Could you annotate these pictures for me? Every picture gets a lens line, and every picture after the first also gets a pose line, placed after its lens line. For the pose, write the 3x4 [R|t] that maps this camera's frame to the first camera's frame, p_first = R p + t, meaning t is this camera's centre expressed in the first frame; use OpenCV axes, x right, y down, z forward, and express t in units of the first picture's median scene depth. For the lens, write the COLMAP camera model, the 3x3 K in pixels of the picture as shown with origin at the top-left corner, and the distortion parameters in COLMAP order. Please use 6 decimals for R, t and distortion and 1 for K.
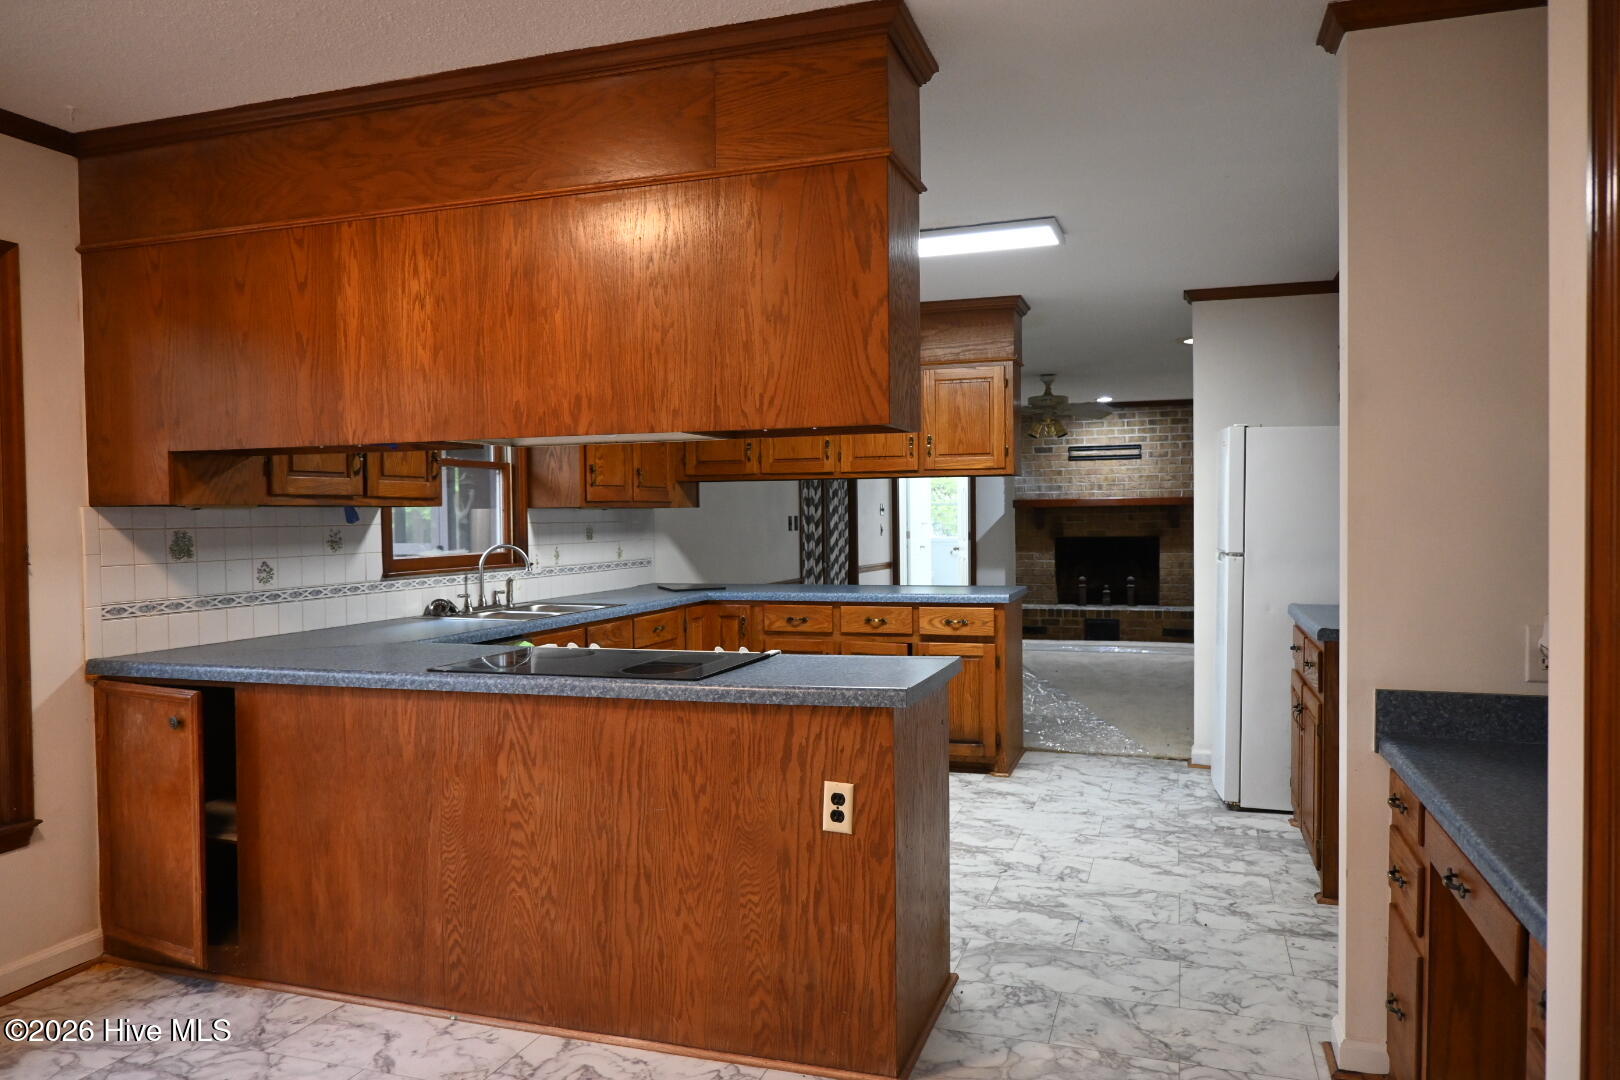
lens RADIAL K [[1097.8, 0, 814.1], [0, 1097.8, 542.6], [0, 0, 1]] dist [-0.003822, -0.002657]
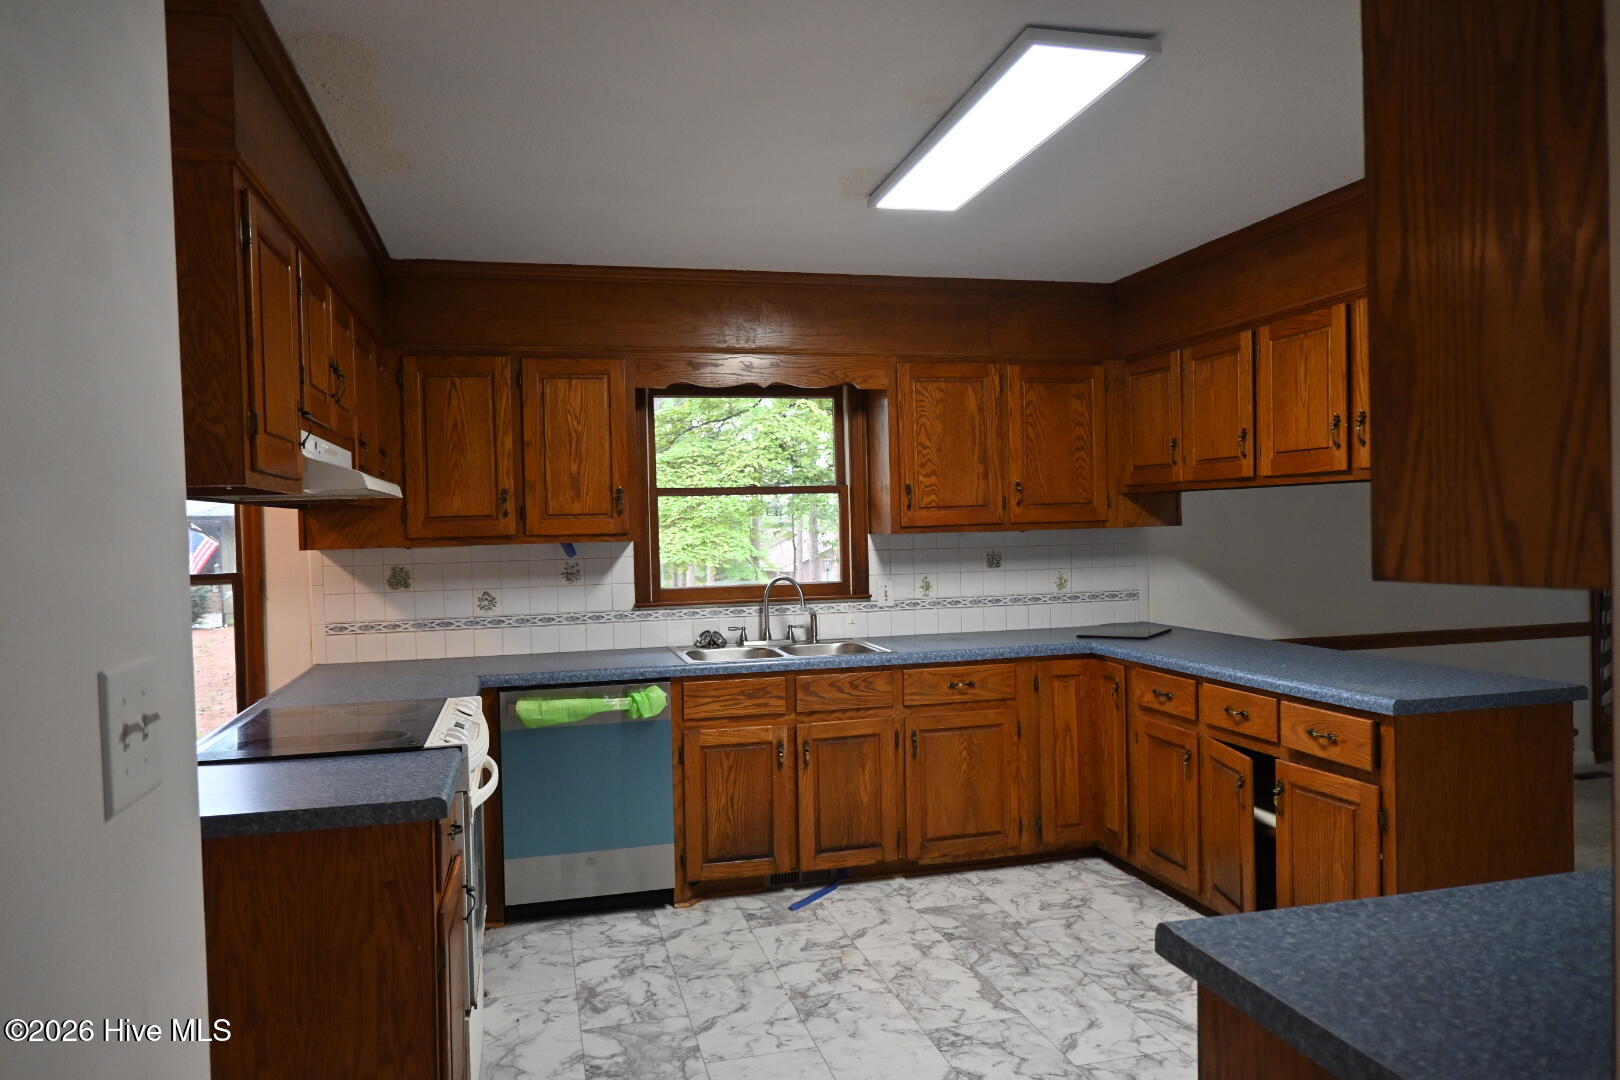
lens RADIAL K [[1097.8, 0, 809.5], [0, 1097.8, 537.9], [0, 0, 1]] dist [-0.003822, -0.002657]
pose [[0.544892, 0.009085, -0.838457, 0.477190], [-0.002499, 0.999954, 0.009211, -0.036942], [0.838503, -0.002924, 0.544890, 0.471352]]
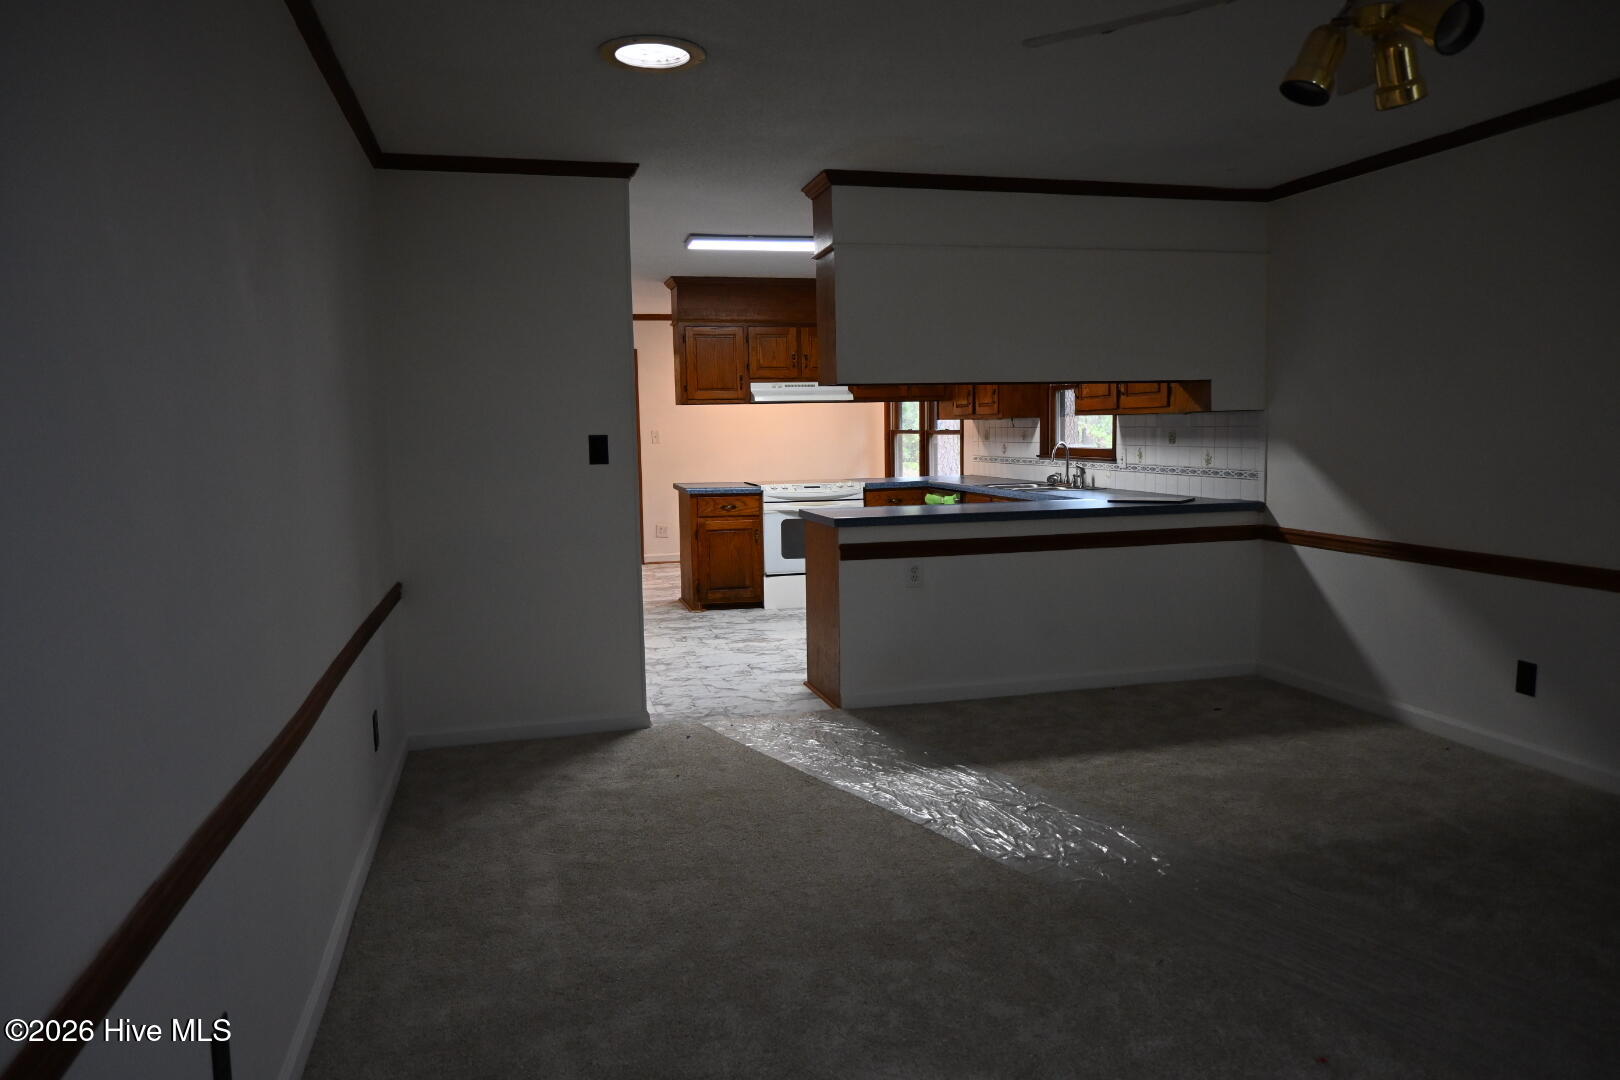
lens RADIAL K [[1097.8, 0, 810.1], [0, 1097.8, 538.5], [0, 0, 1]] dist [-0.003822, -0.002657]
pose [[-0.833154, 0.074998, -0.547931, 0.753044], [0.007162, 0.992142, 0.124910, -0.052076], [0.552994, 0.100145, -0.827145, 1.893512]]
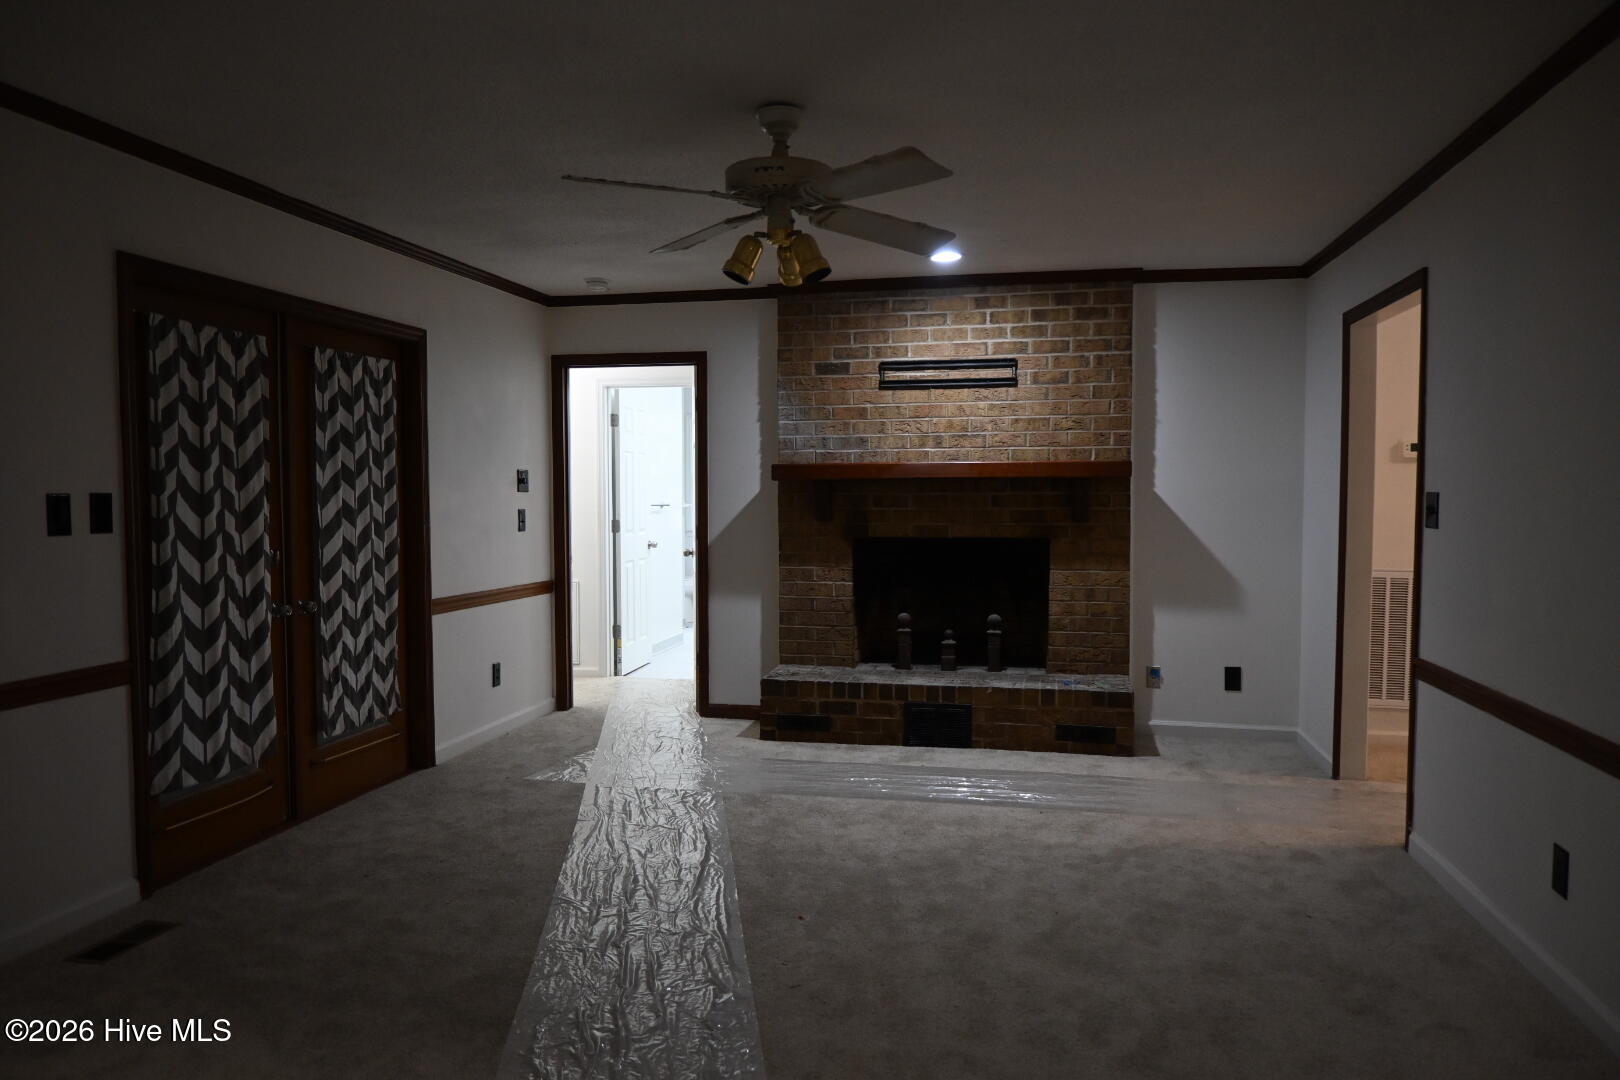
lens RADIAL K [[1097.8, 0, 808.8], [0, 1097.8, 544.7], [0, 0, 1]] dist [-0.003822, -0.002657]
pose [[0.993020, 0.003928, 0.117884, 0.141497], [-0.006722, 0.999706, 0.023308, -0.013800], [-0.117758, -0.023937, 0.992754, 0.501342]]
